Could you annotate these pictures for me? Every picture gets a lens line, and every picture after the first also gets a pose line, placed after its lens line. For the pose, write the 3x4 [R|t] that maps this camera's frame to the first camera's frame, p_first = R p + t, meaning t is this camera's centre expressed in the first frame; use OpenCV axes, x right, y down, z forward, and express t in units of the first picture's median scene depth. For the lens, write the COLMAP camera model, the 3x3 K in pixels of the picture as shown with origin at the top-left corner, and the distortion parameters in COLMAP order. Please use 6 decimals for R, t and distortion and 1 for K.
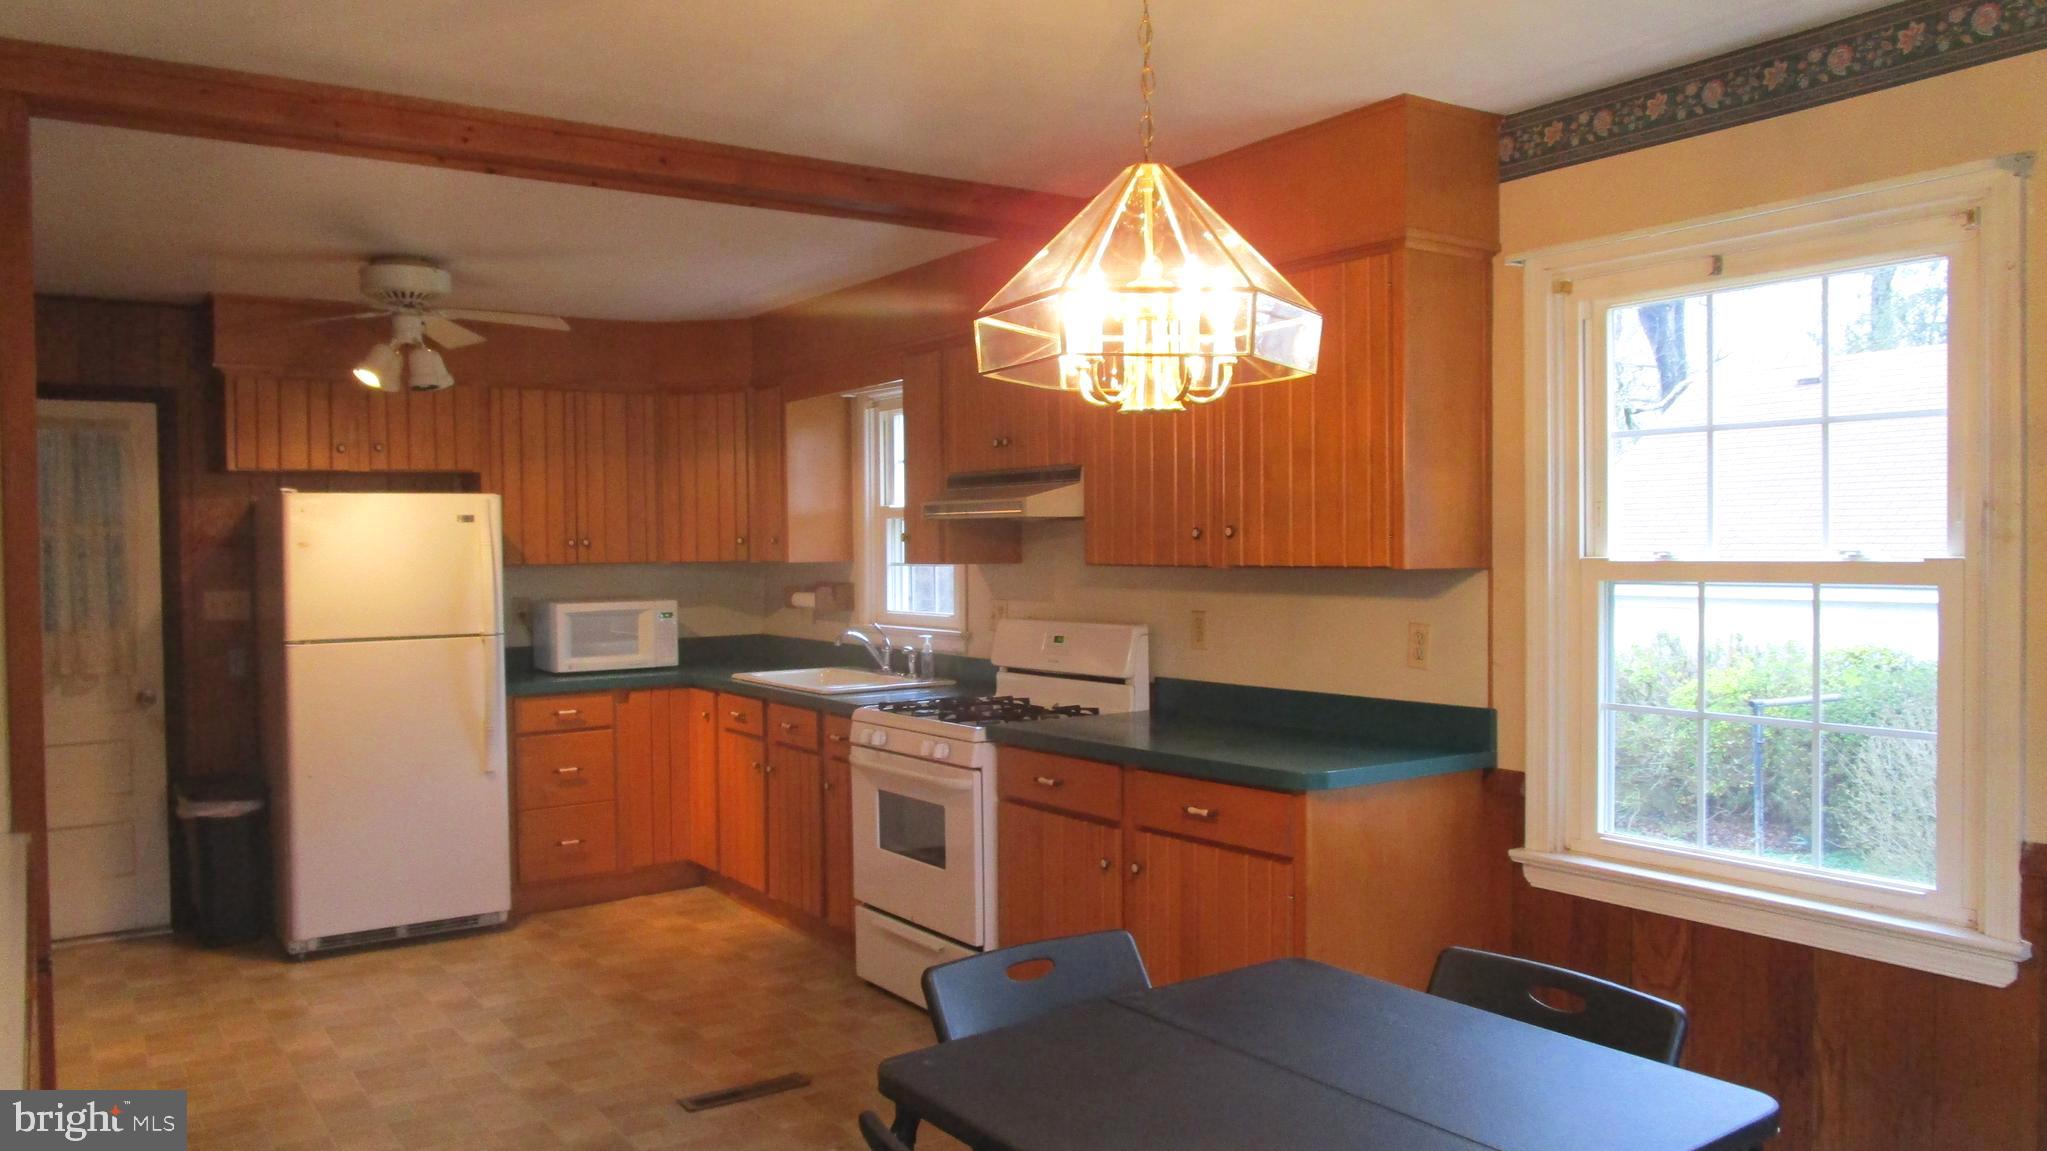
lens RADIAL K [[1463.9, 0, 1031.0], [0, 1463.9, 571.2], [0, 0, 1]] dist [-0.022849, 0.004348]
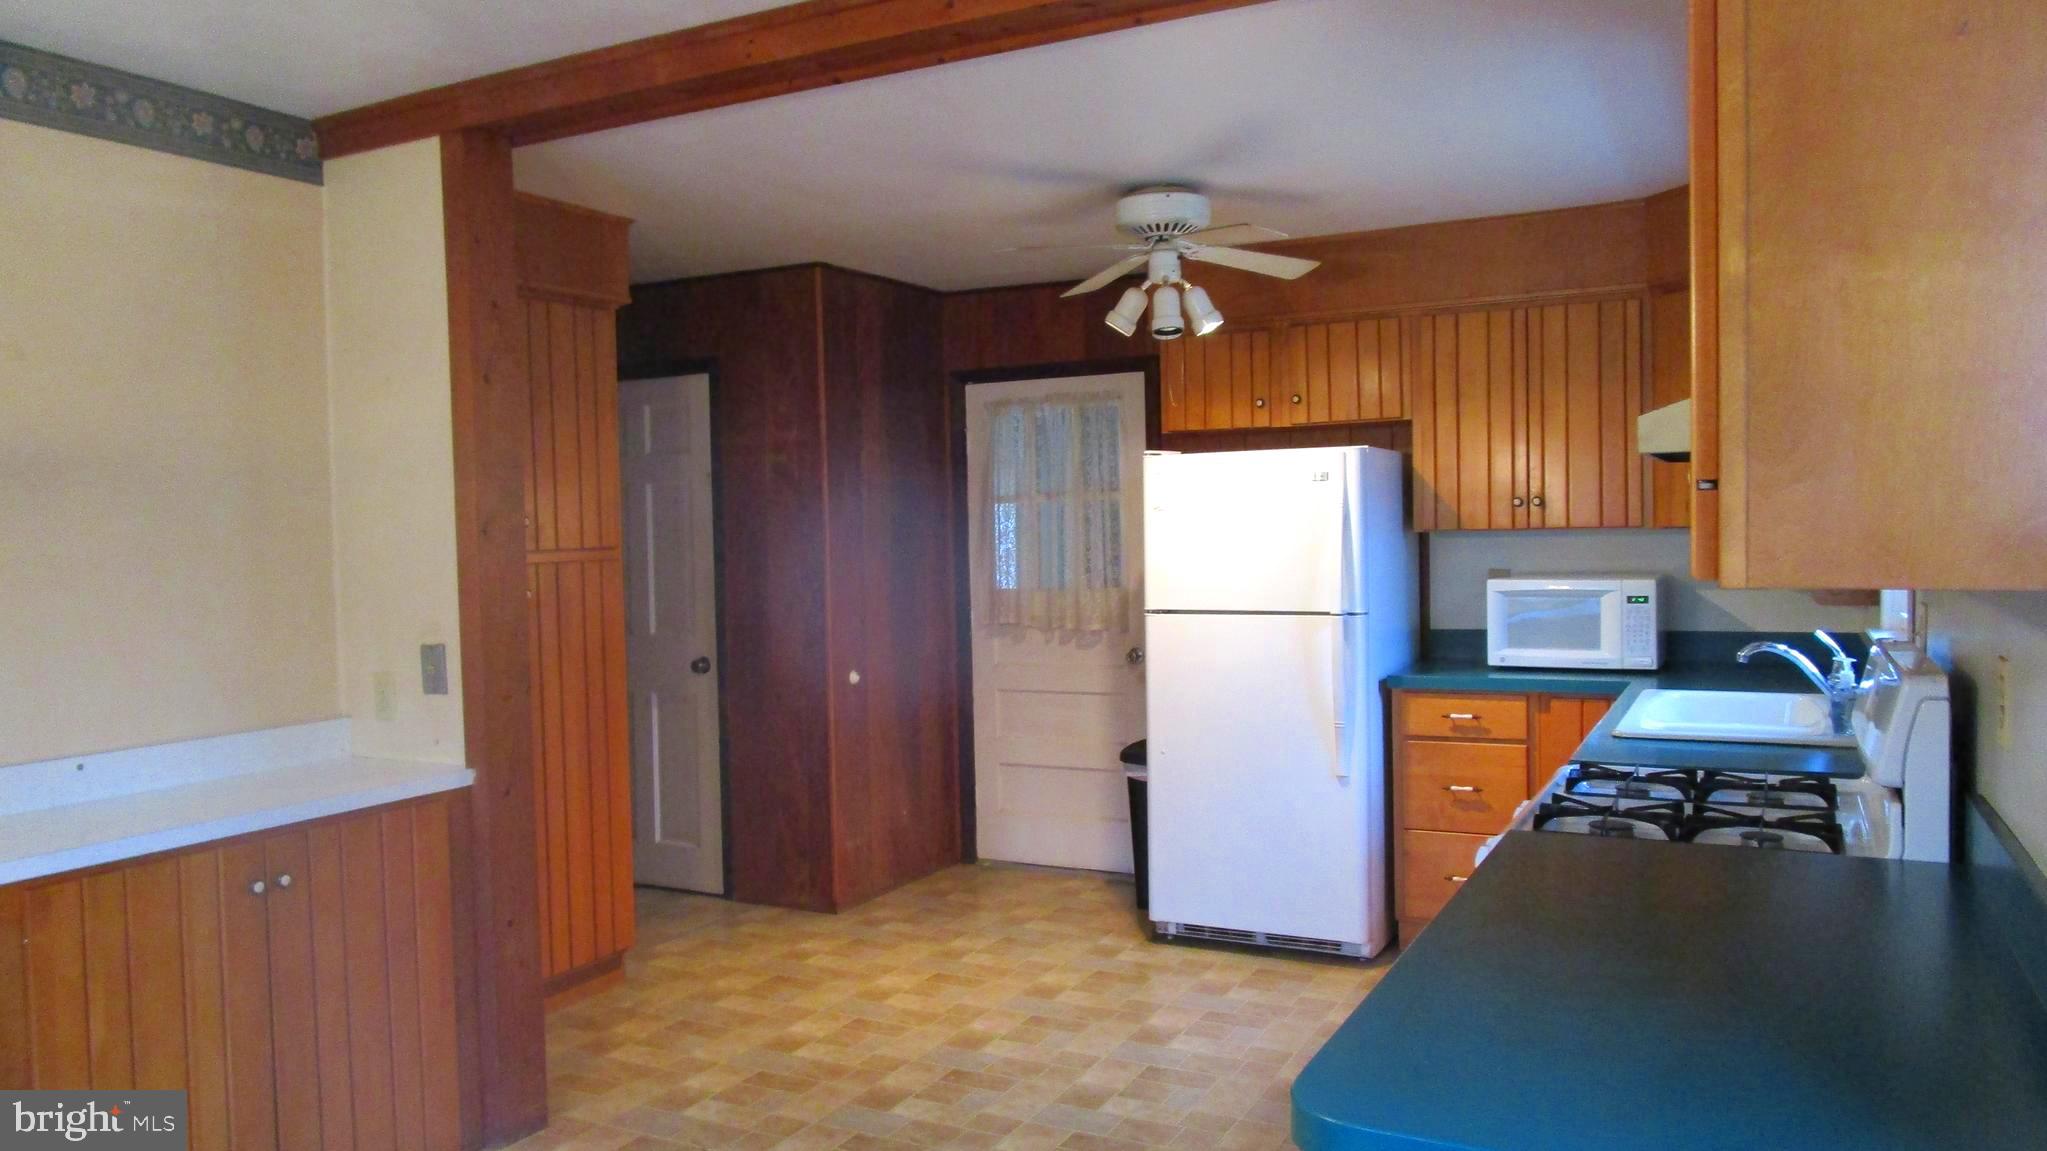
lens RADIAL K [[1463.9, 0, 1031.0], [0, 1463.9, 571.2], [0, 0, 1]] dist [-0.022849, 0.004348]
pose [[0.467304, 0.030893, -0.883557, 0.286153], [-0.002743, 0.999435, 0.033494, -0.008848], [0.884093, -0.013228, 0.467124, 0.445389]]
